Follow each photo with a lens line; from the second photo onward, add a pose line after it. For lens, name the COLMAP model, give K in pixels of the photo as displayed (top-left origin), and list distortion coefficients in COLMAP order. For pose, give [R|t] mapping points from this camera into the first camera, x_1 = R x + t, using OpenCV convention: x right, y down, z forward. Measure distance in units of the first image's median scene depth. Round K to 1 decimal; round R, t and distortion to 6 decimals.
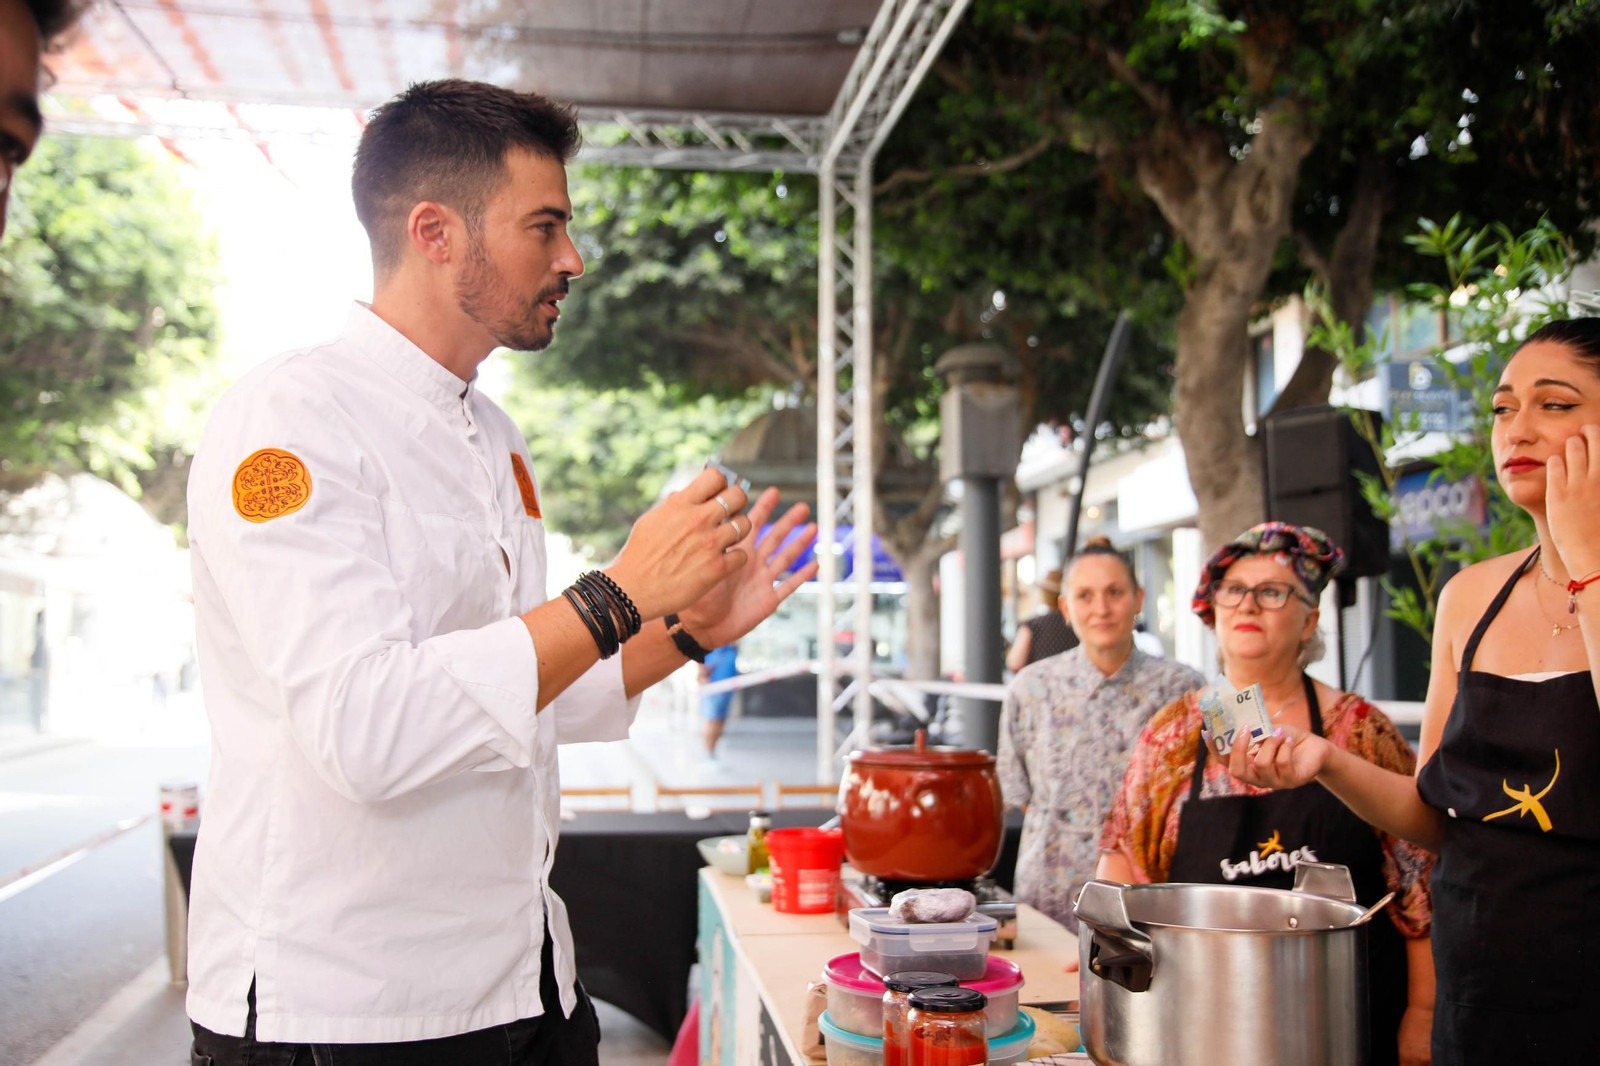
lens RADIAL K [[1650.1, 0, 806.7], [0, 1650.1, 559.8], [0, 0, 1]] dist [0.095371, 0.000000]
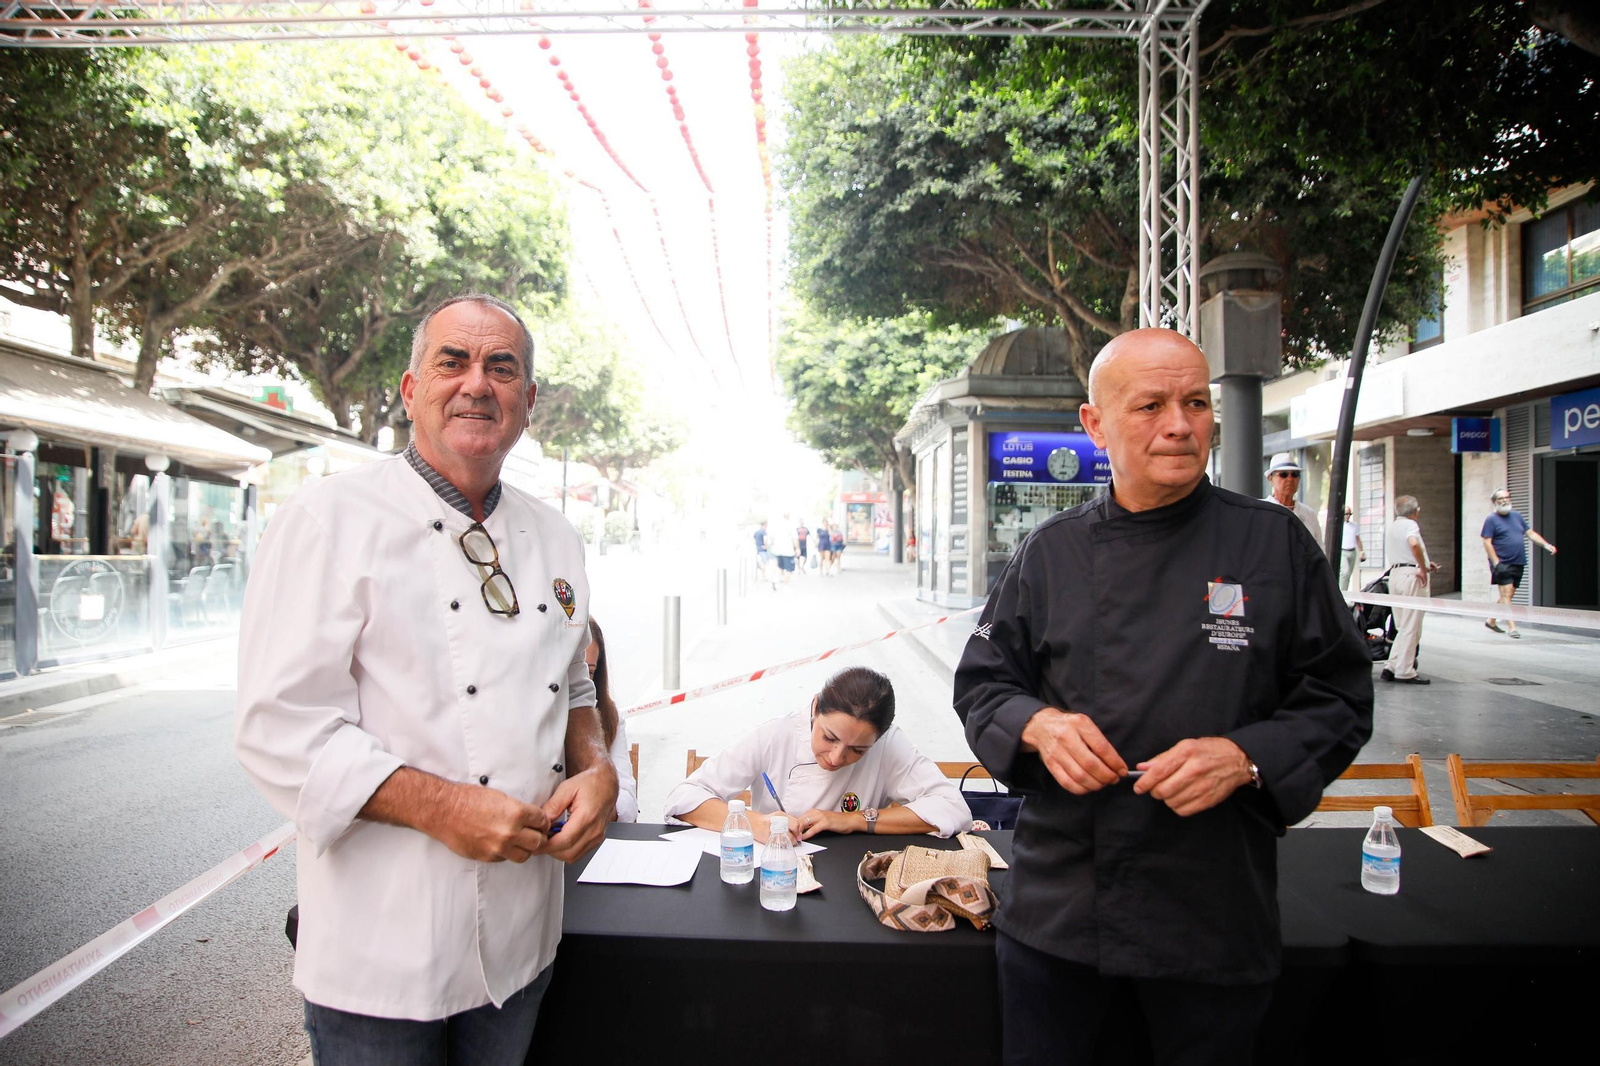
lens RADIAL K [[1108.2, 0, 817.6], [0, 1108.2, 552.6], [0, 0, 1]] dist [-0.111116, 0.072452]
pose [[0.990257, 0.004000, -0.139195, -0.051762], [0.006624, 0.997103, 0.075776, 0.005184], [0.139095, -0.075960, 0.987361, 0.211436]]
